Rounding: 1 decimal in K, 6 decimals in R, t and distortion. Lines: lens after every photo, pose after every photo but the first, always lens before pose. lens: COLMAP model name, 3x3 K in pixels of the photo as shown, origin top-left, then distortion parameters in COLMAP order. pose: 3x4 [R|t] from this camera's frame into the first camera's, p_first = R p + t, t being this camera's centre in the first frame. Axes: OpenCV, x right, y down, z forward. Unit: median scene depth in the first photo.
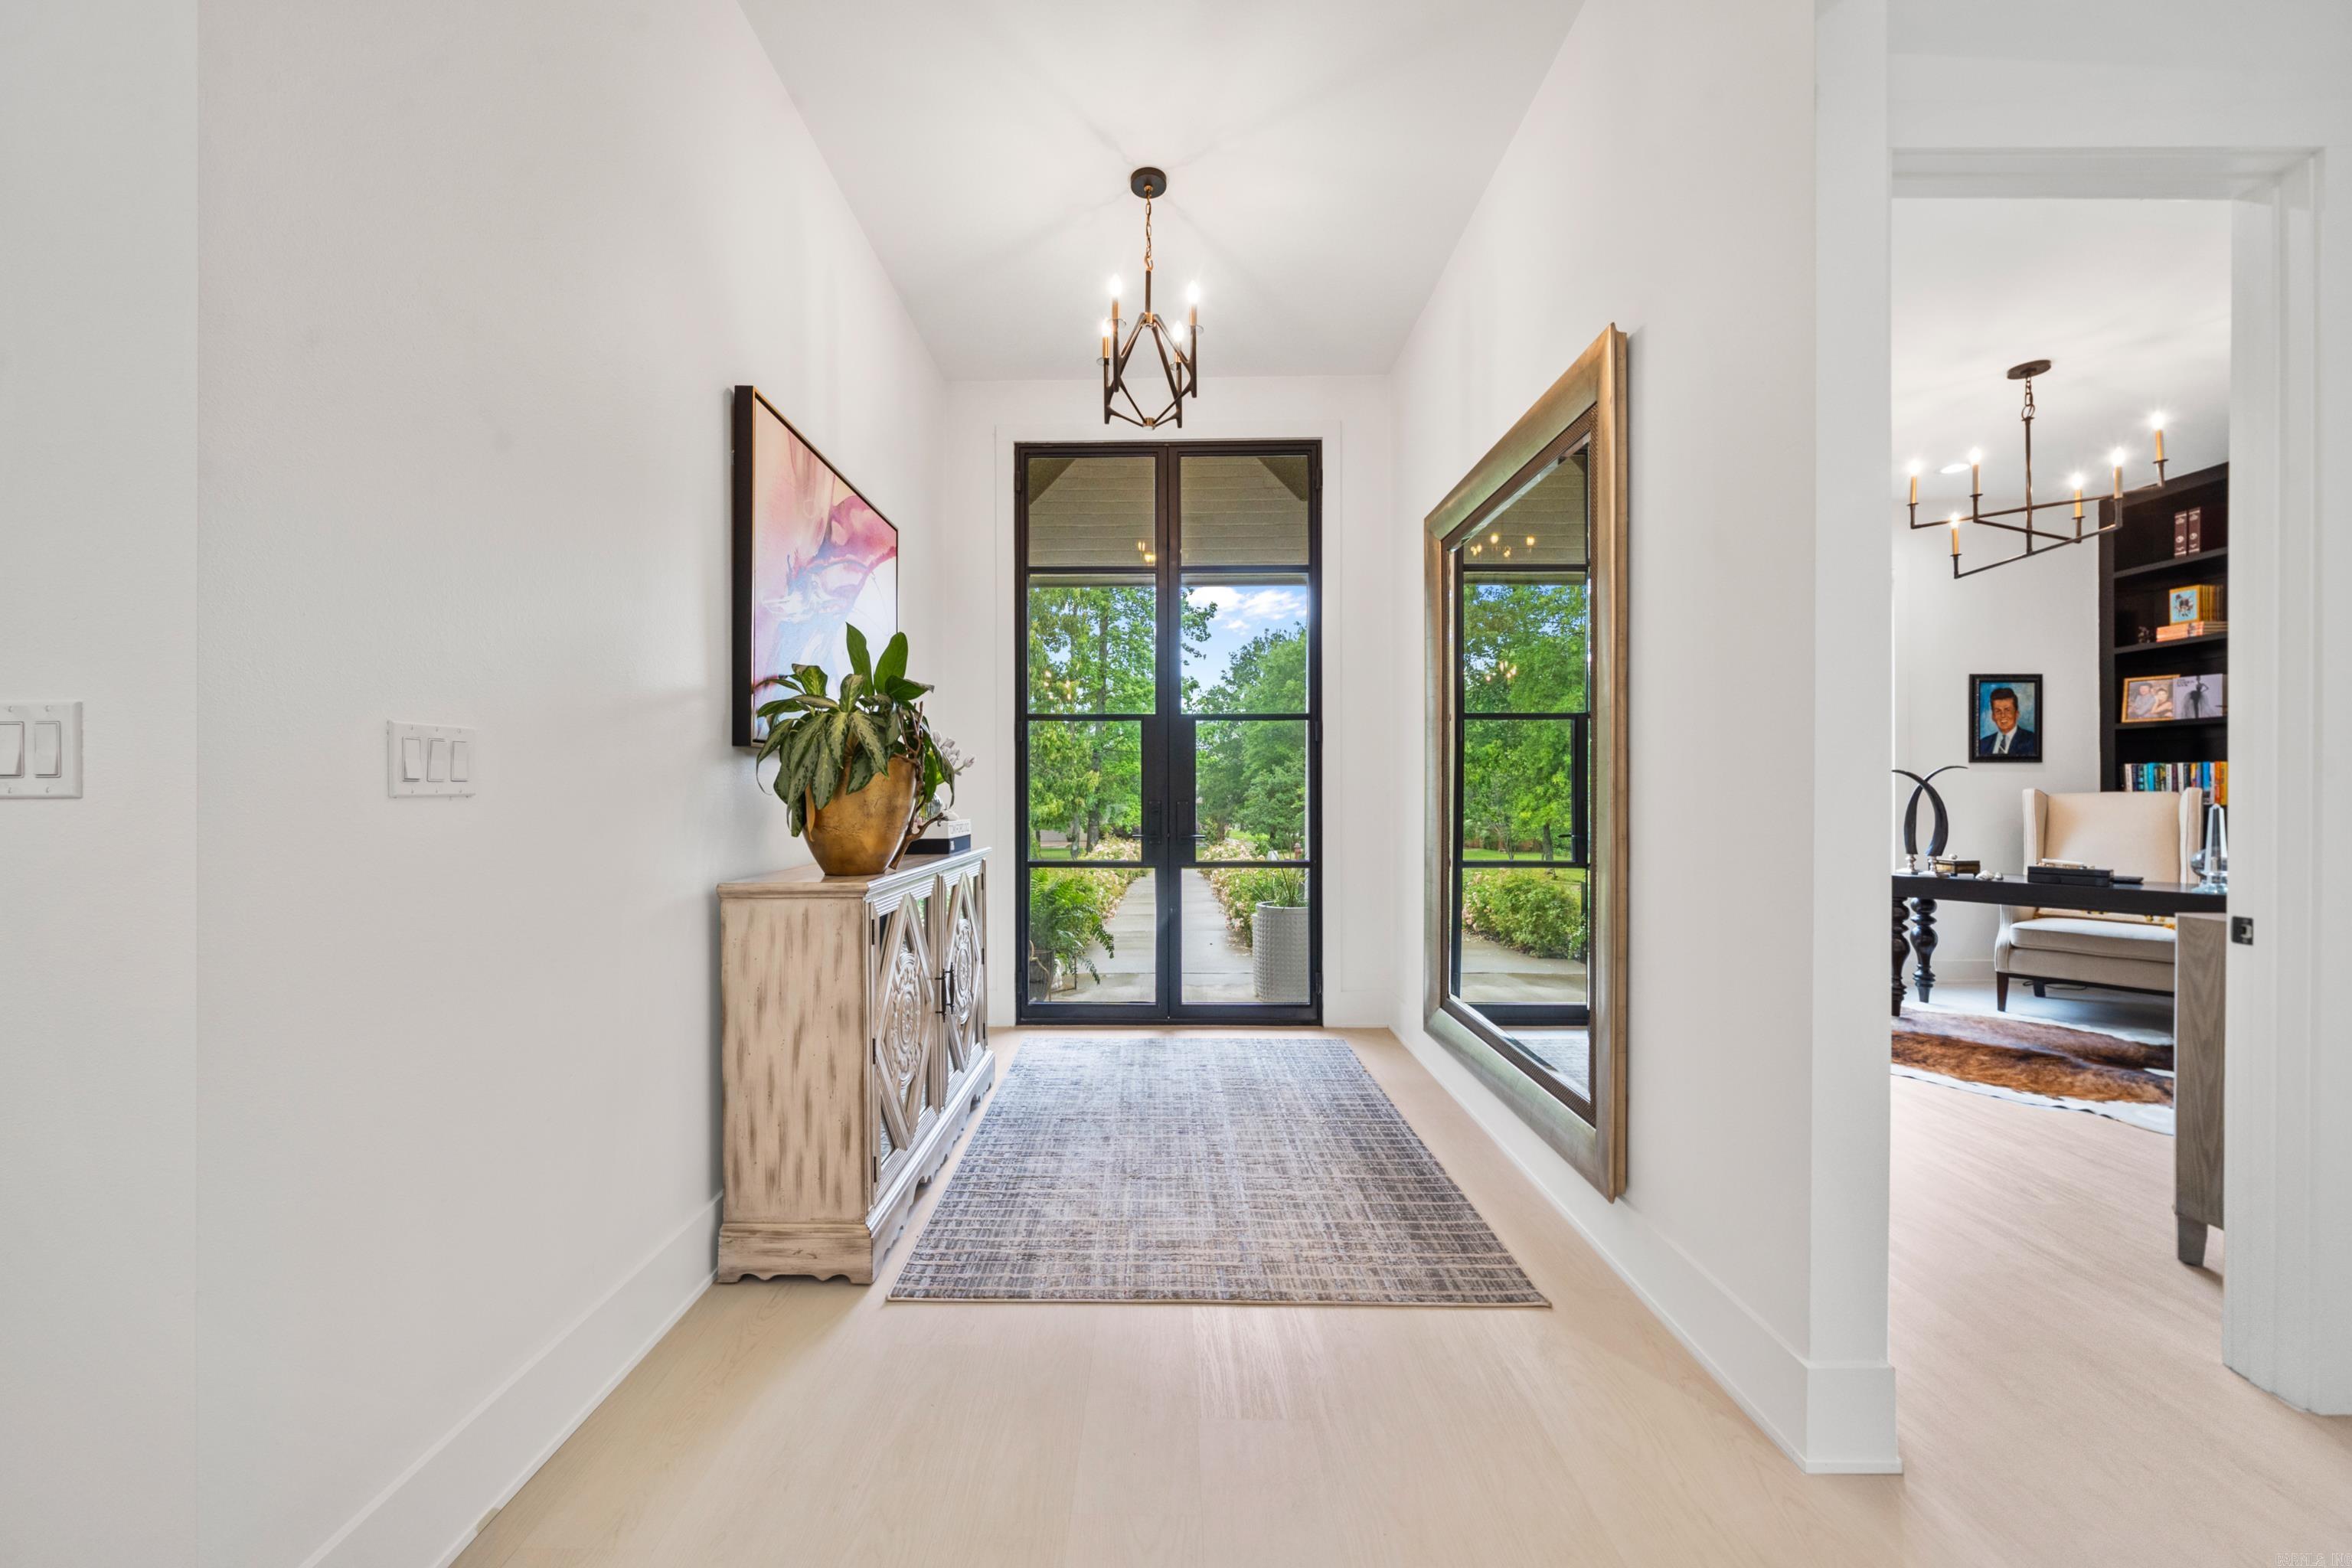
lens RADIAL K [[877.2, 0, 1155.8], [0, 877.2, 796.7], [0, 0, 1]] dist [-0.001669, -0.000156]
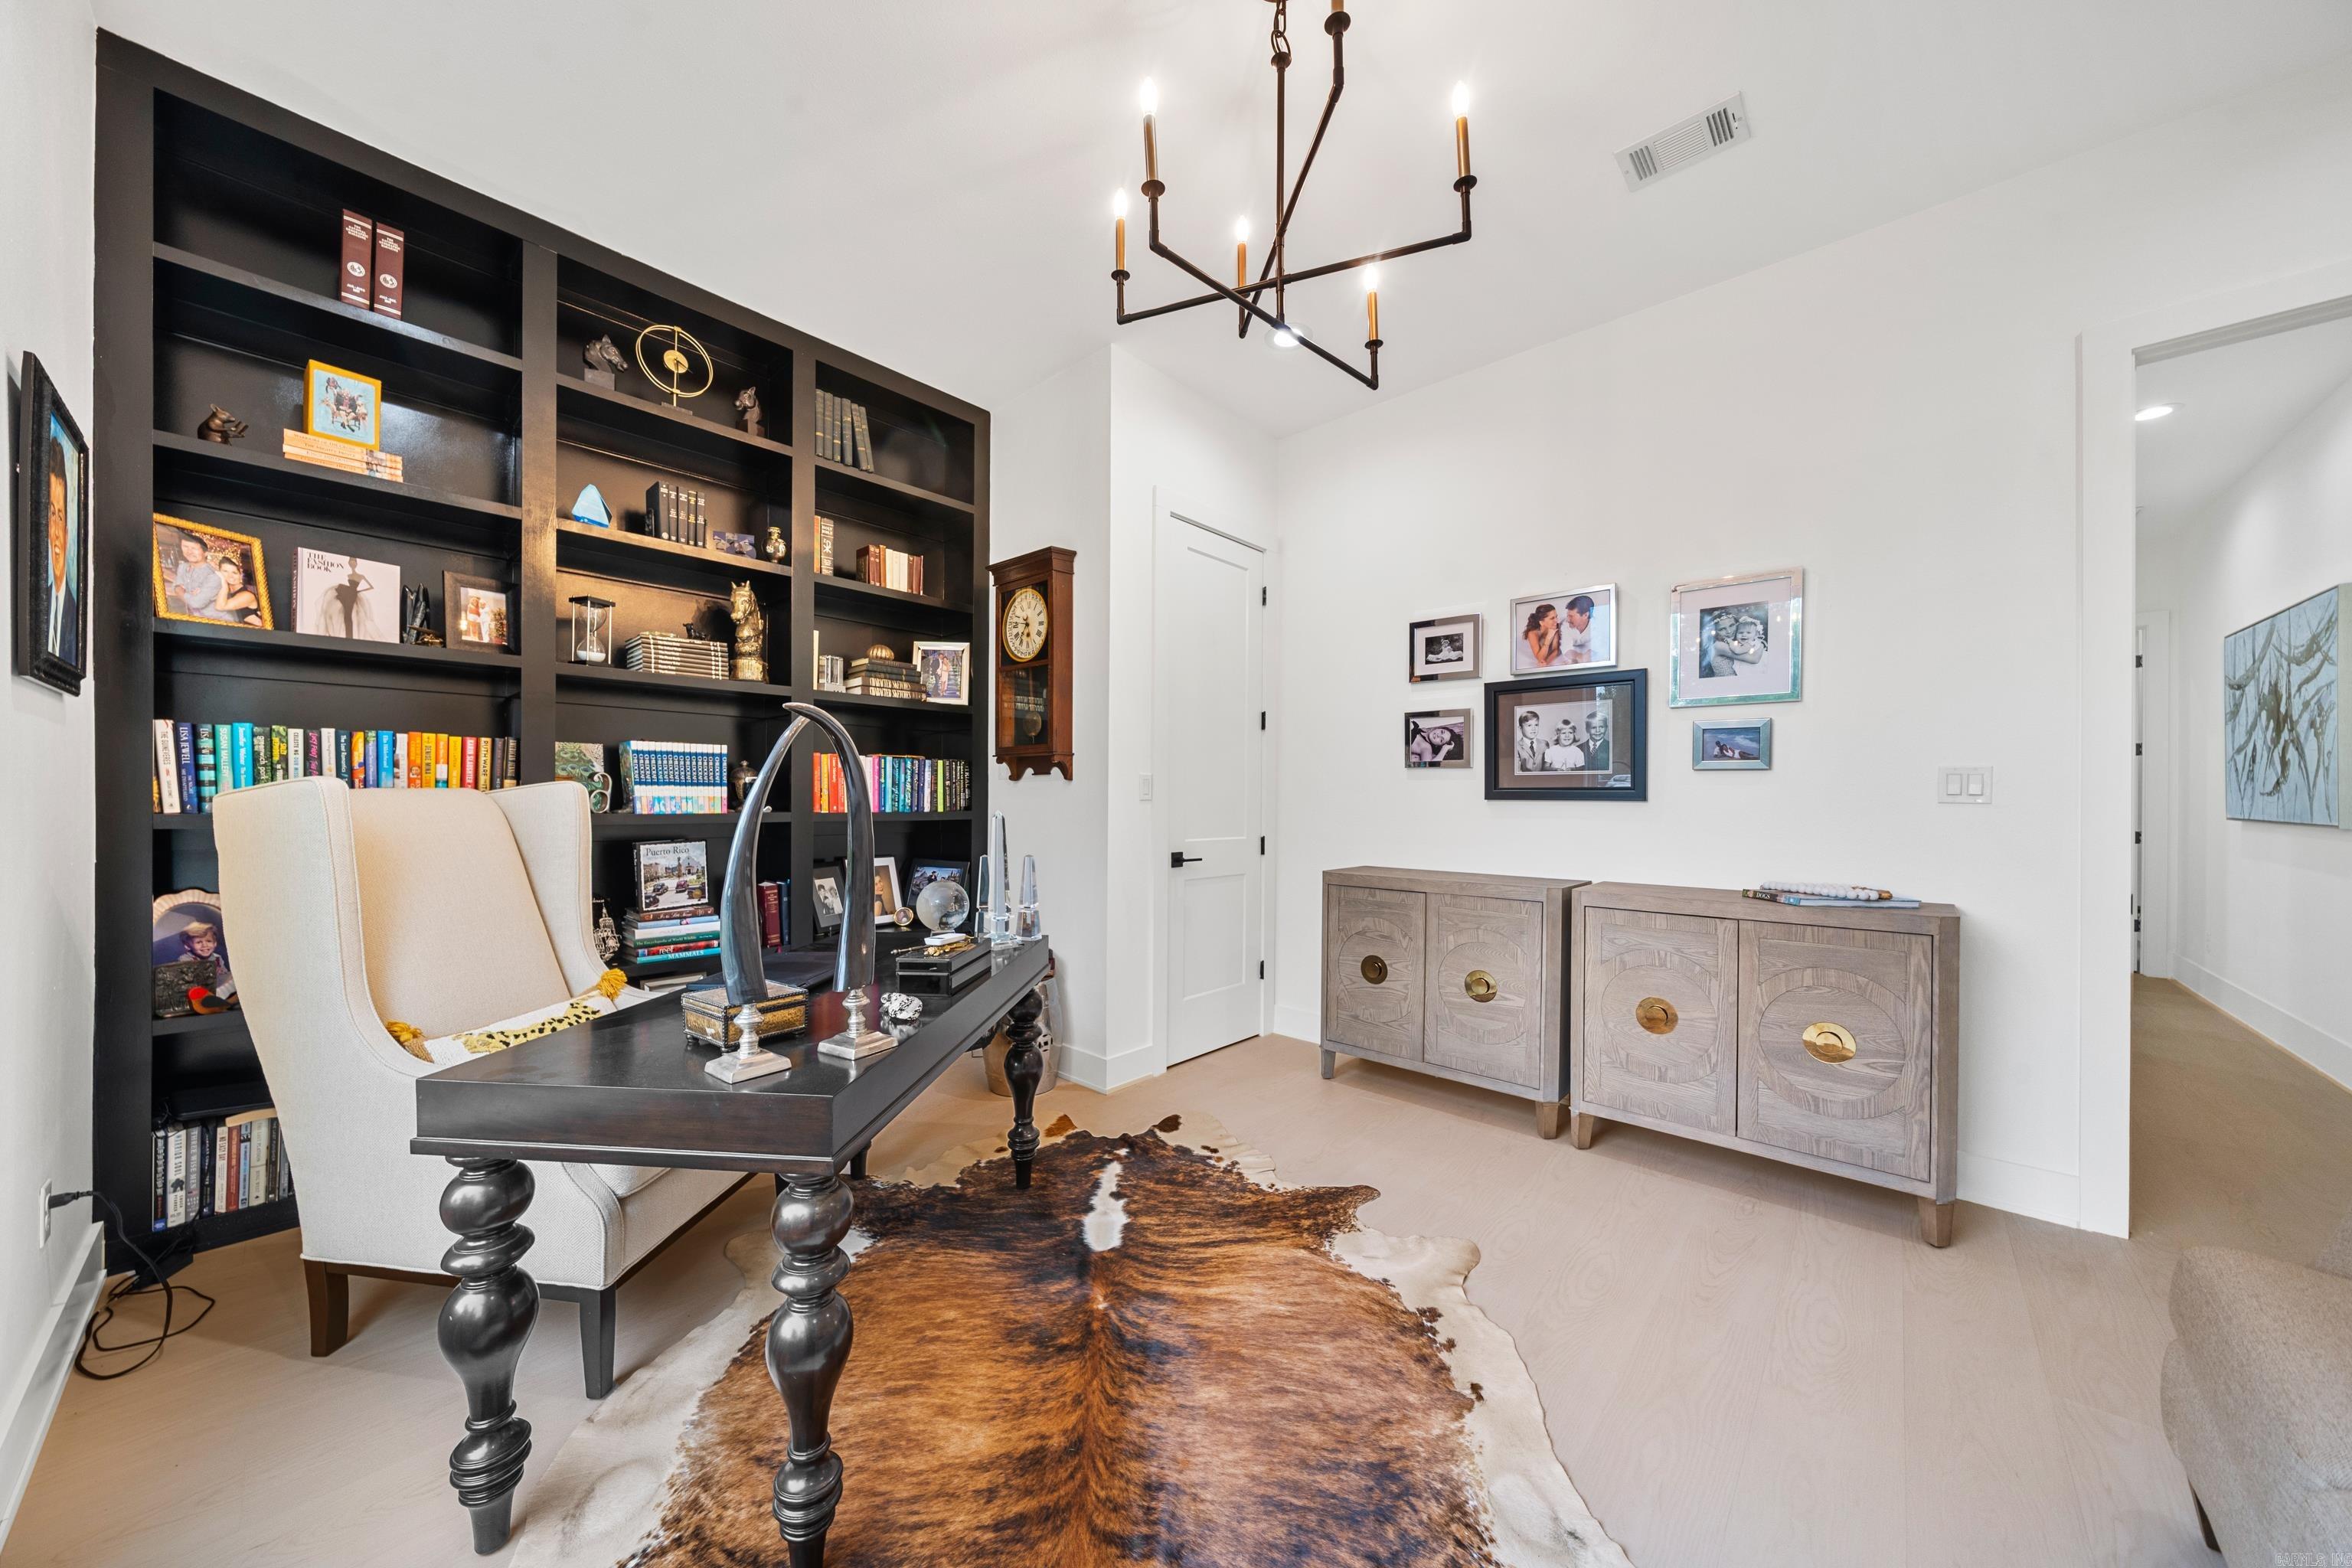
lens RADIAL K [[778.8, 0, 1179.0], [0, 778.8, 802.3], [0, 0, 1]] dist [-0.009471, -0.000026]
pose [[-0.745491, -0.002932, 0.666510, 0.551238], [-0.002103, 0.999996, 0.002047, -0.000052], [-0.666513, 0.000125, -0.745494, 1.023379]]
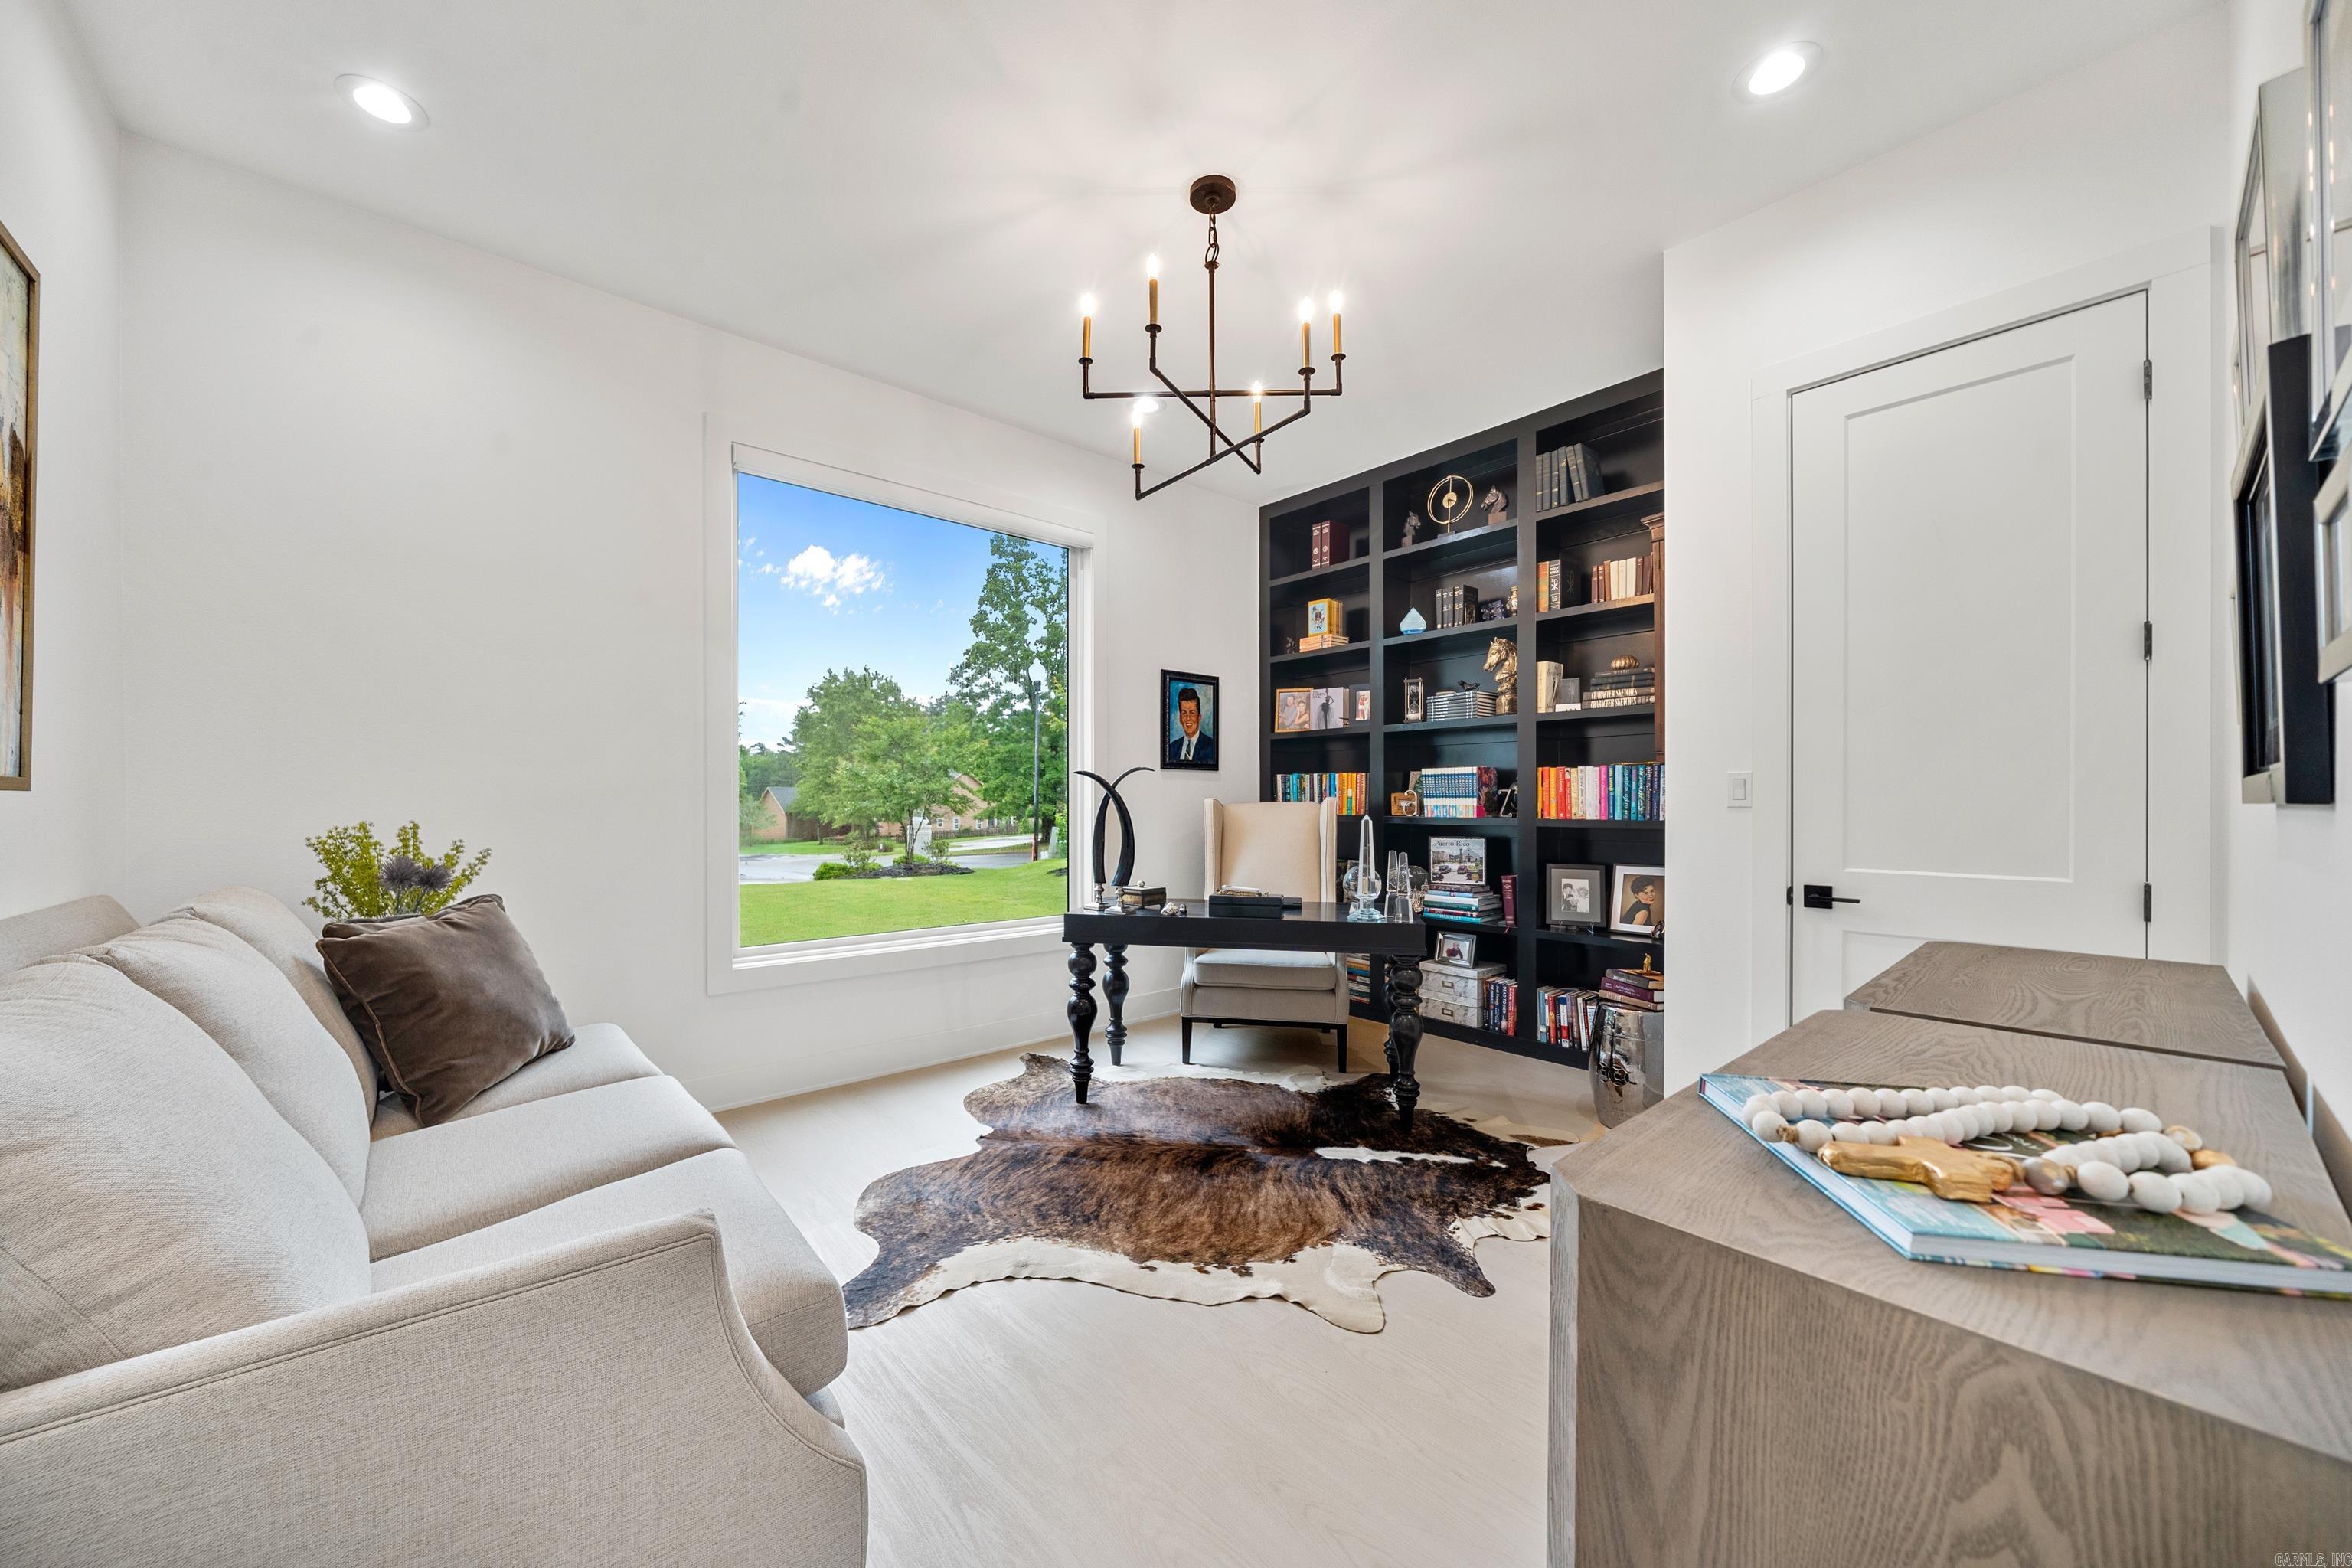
lens RADIAL K [[877.2, 0, 1155.8], [0, 877.2, 796.7], [0, 0, 1]] dist [-0.001669, -0.000156]
pose [[0.746425, 0.008635, 0.665414, 0.370409], [-0.001365, 0.999934, -0.011445, -0.000574], [-0.665469, 0.007634, 0.746387, 0.377509]]
